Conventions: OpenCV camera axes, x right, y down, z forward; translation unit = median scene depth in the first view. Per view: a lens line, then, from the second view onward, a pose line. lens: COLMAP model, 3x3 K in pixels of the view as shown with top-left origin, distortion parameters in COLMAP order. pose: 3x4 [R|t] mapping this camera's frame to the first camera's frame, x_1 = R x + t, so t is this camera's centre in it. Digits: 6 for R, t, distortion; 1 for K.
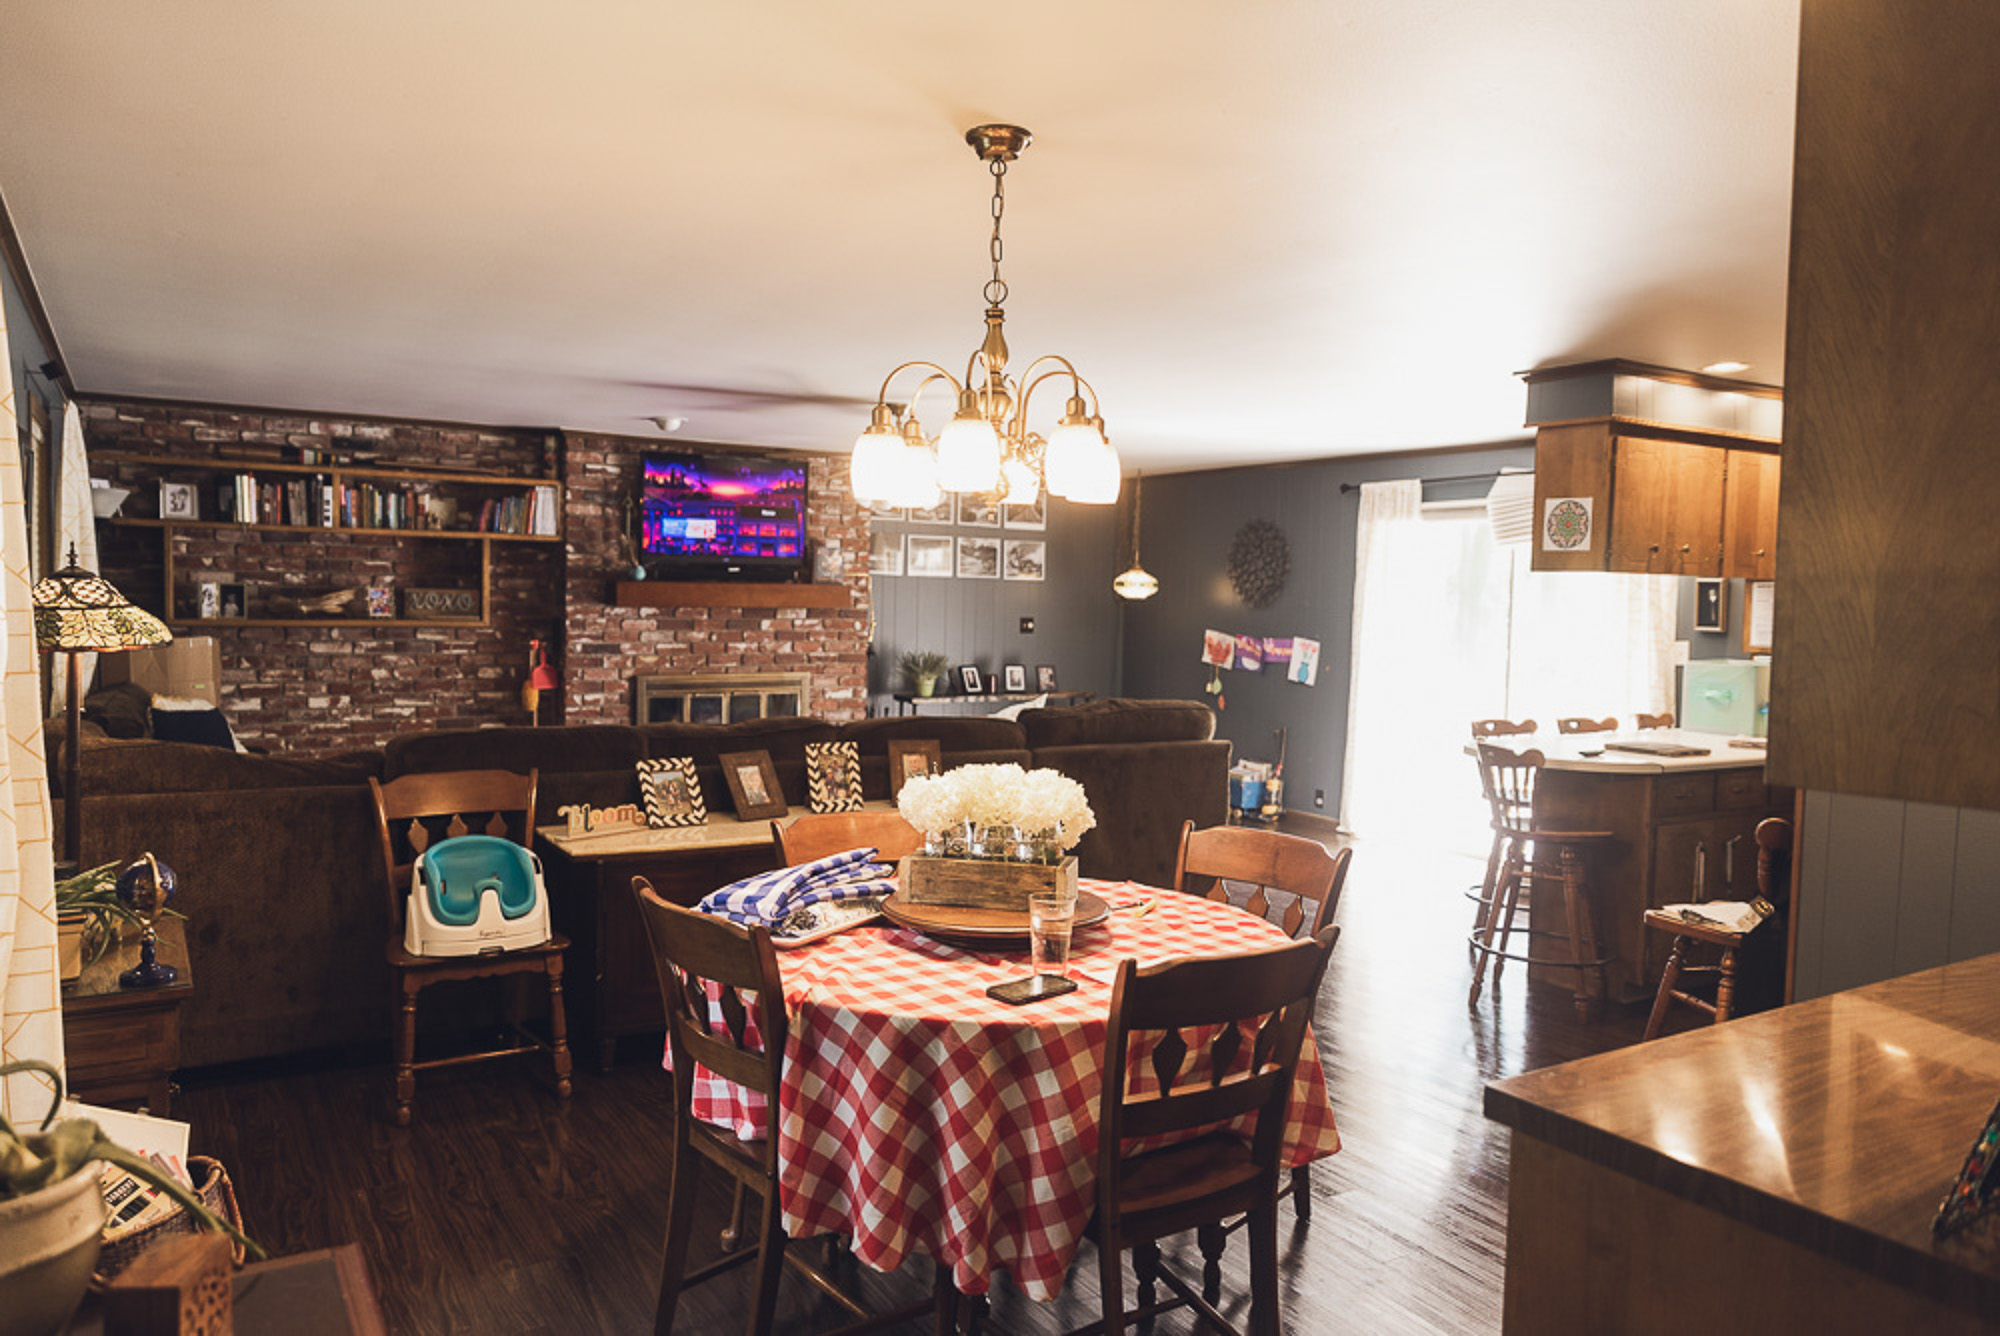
lens RADIAL K [[1312.6, 0, 975.9], [0, 1312.6, 661.9], [0, 0, 1]] dist [0.002979, 0.000783]
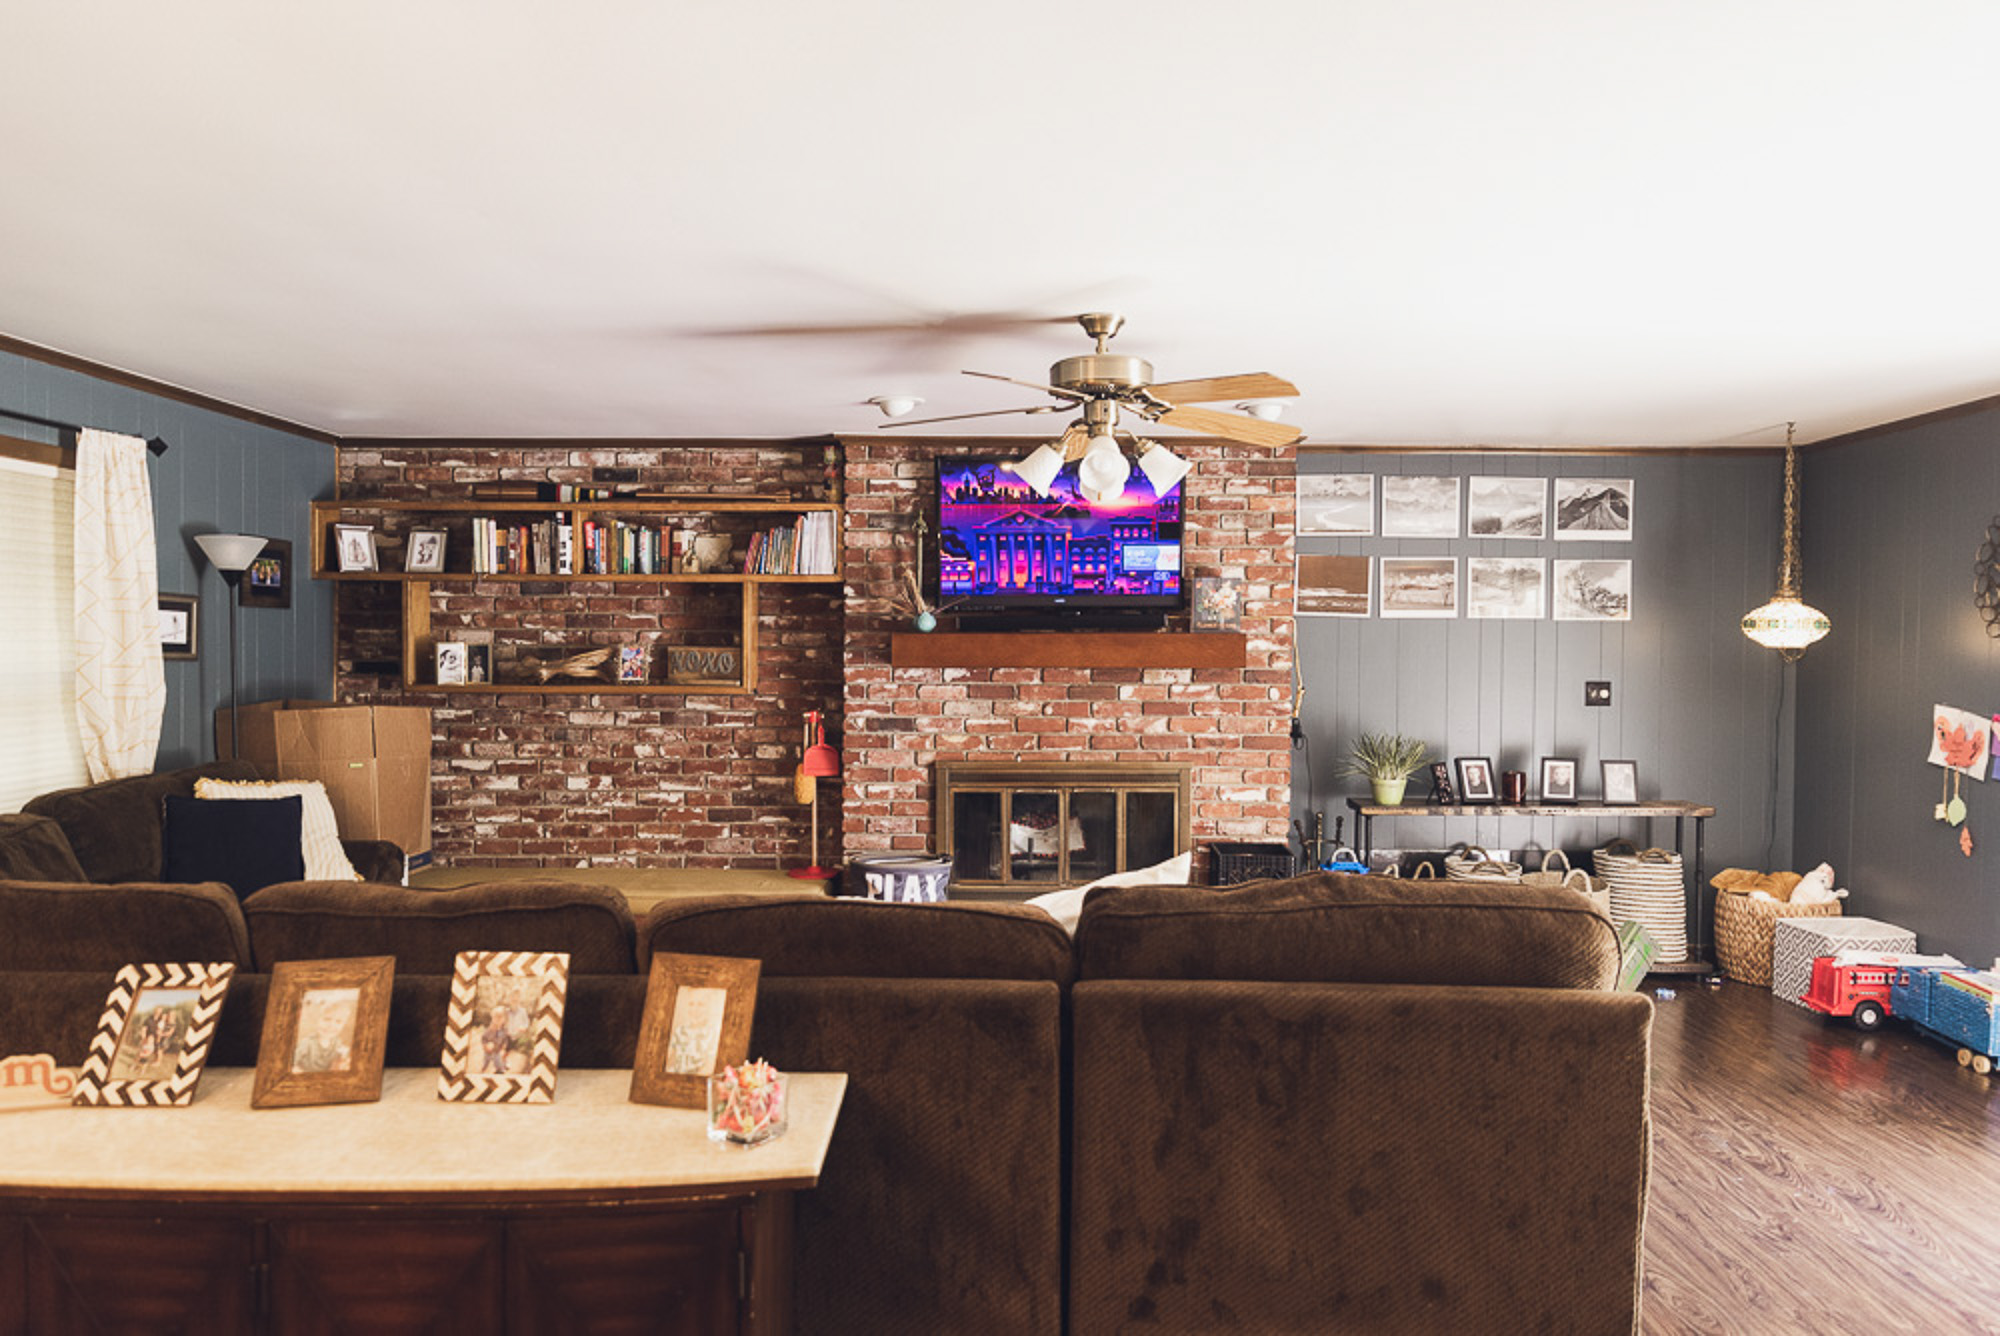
lens RADIAL K [[1343.1, 0, 1000.0], [0, 1343.1, 668.0], [0, 0, 1]] dist [-0.003183, 0.002943]
pose [[0.843952, -0.004150, -0.536403, 0.185007], [-0.016877, 0.999270, -0.034283, -0.017449], [0.536154, 0.037986, 0.843265, 0.405426]]
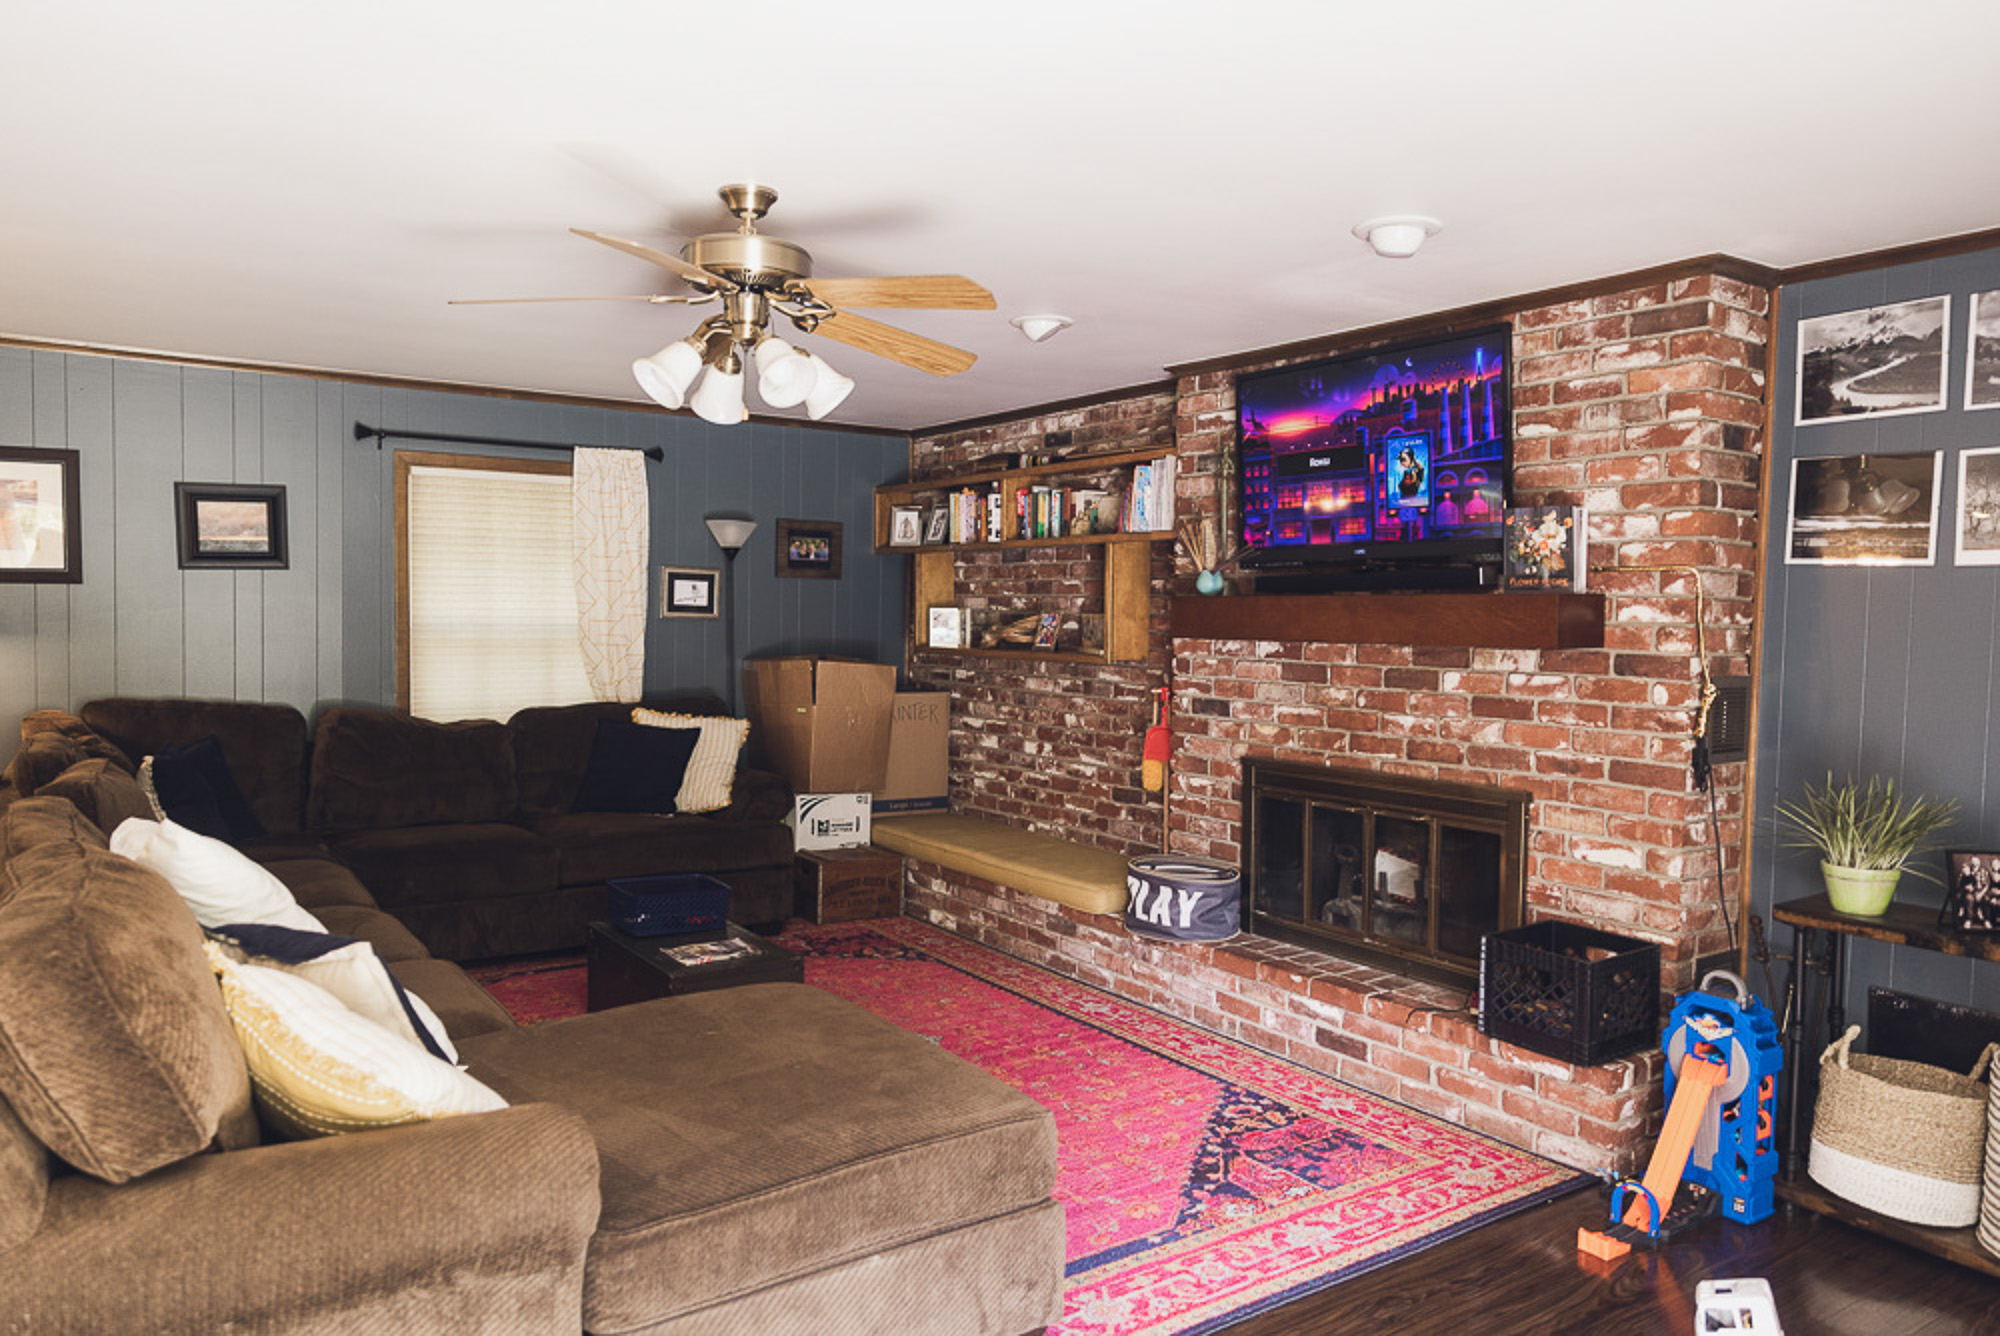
lens RADIAL K [[1343.1, 0, 1000.0], [0, 1343.1, 668.0], [0, 0, 1]] dist [-0.003183, 0.002943]
pose [[0.056421, 0.024118, -0.998116, 0.360363], [-0.065152, 0.997666, 0.020424, -0.036242], [0.996279, 0.063877, 0.057860, 0.901304]]
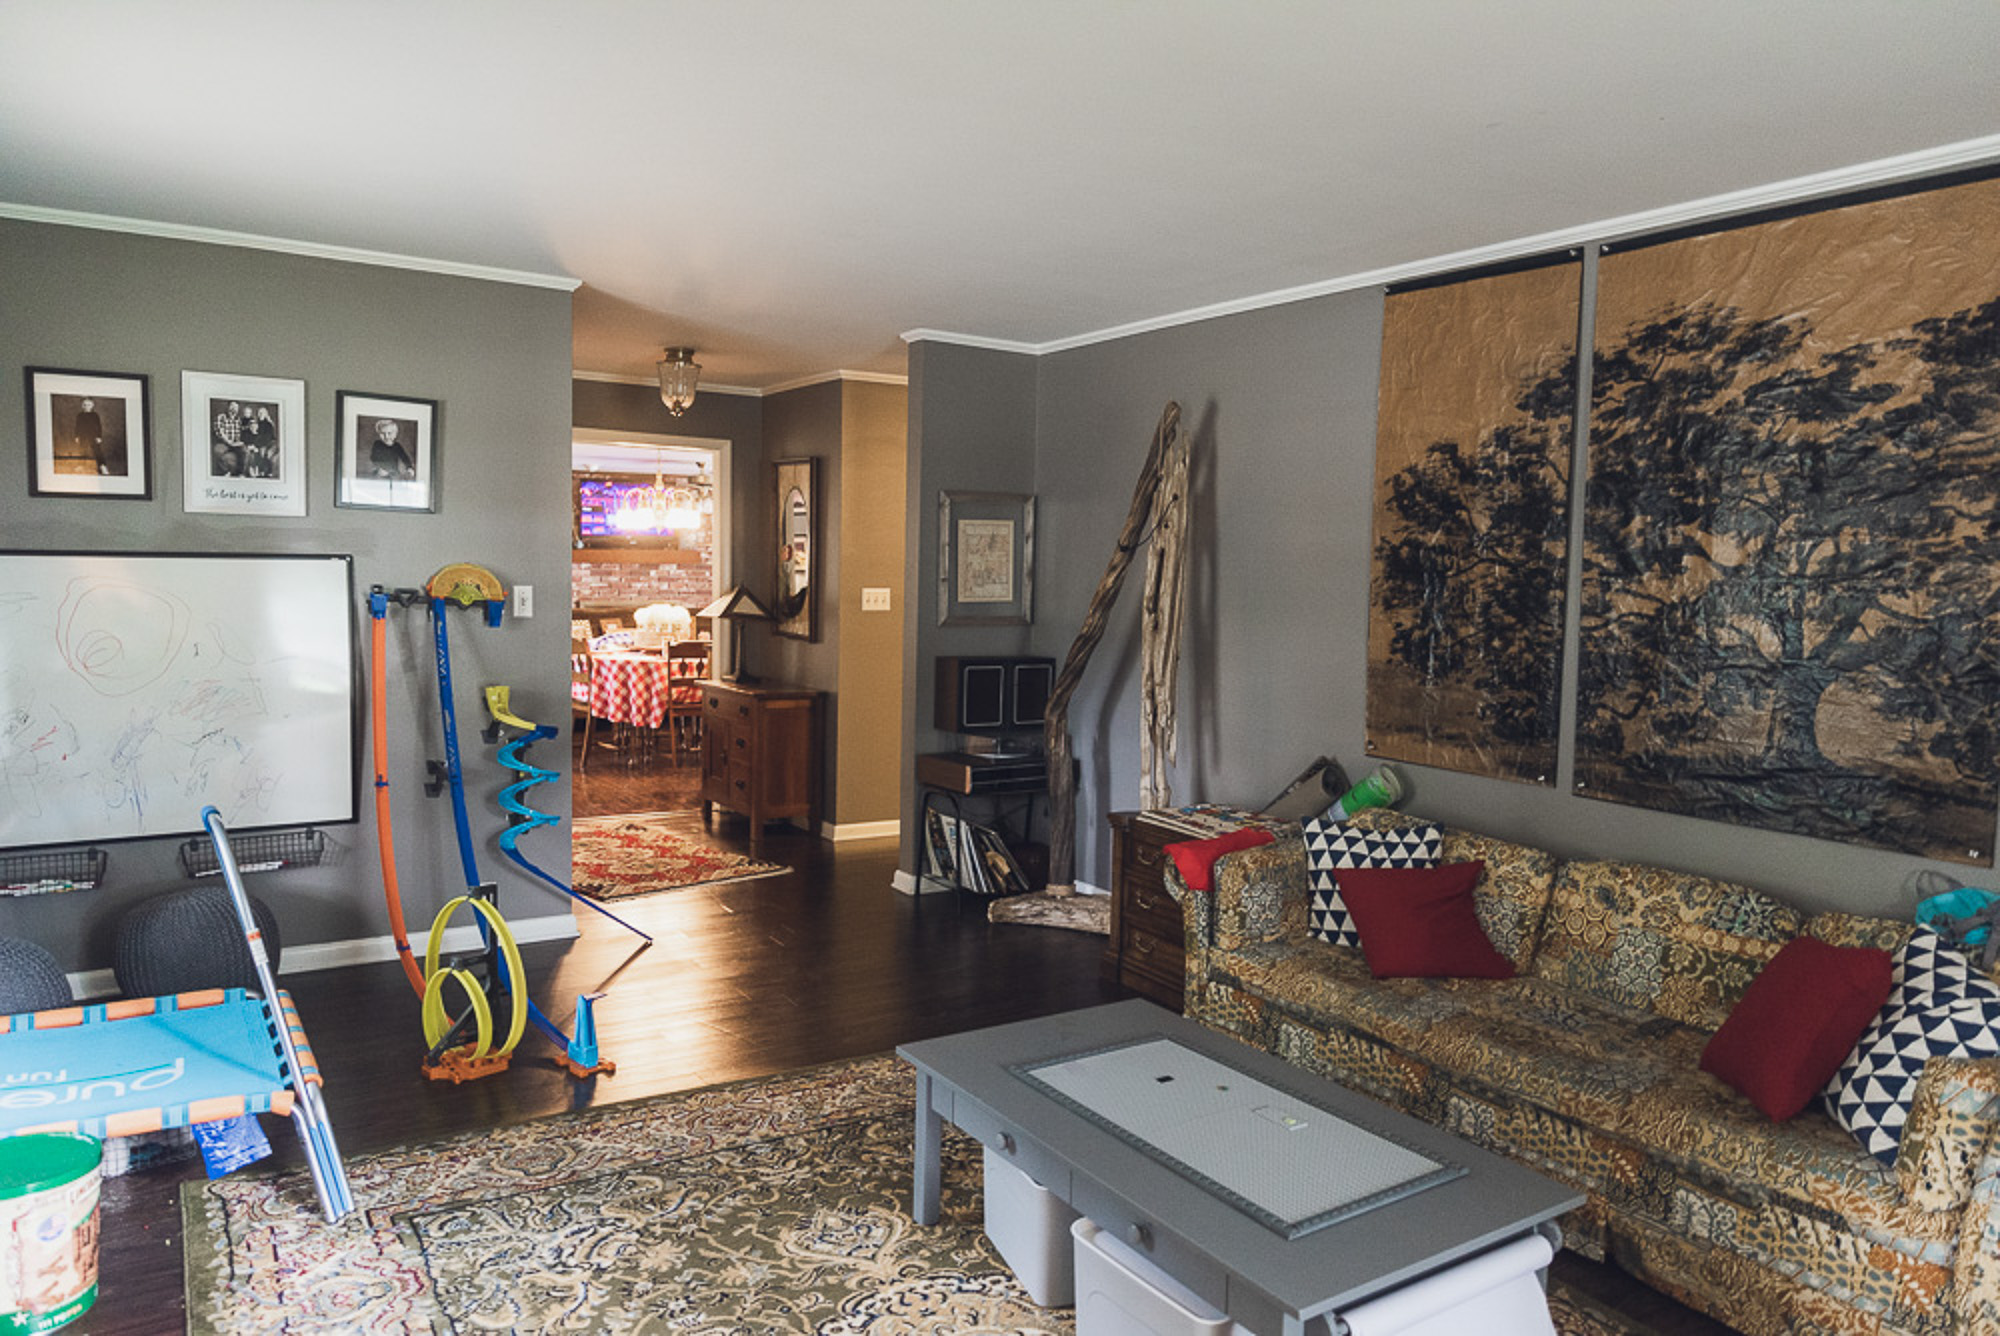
lens RADIAL K [[1343.1, 0, 1000.0], [0, 1343.1, 668.0], [0, 0, 1]] dist [-0.003183, 0.002943]
pose [[0.999770, -0.004756, 0.020891, 0.307722], [0.004104, 0.999506, 0.031158, 0.051350], [-0.021029, -0.031066, 0.999296, -0.946578]]
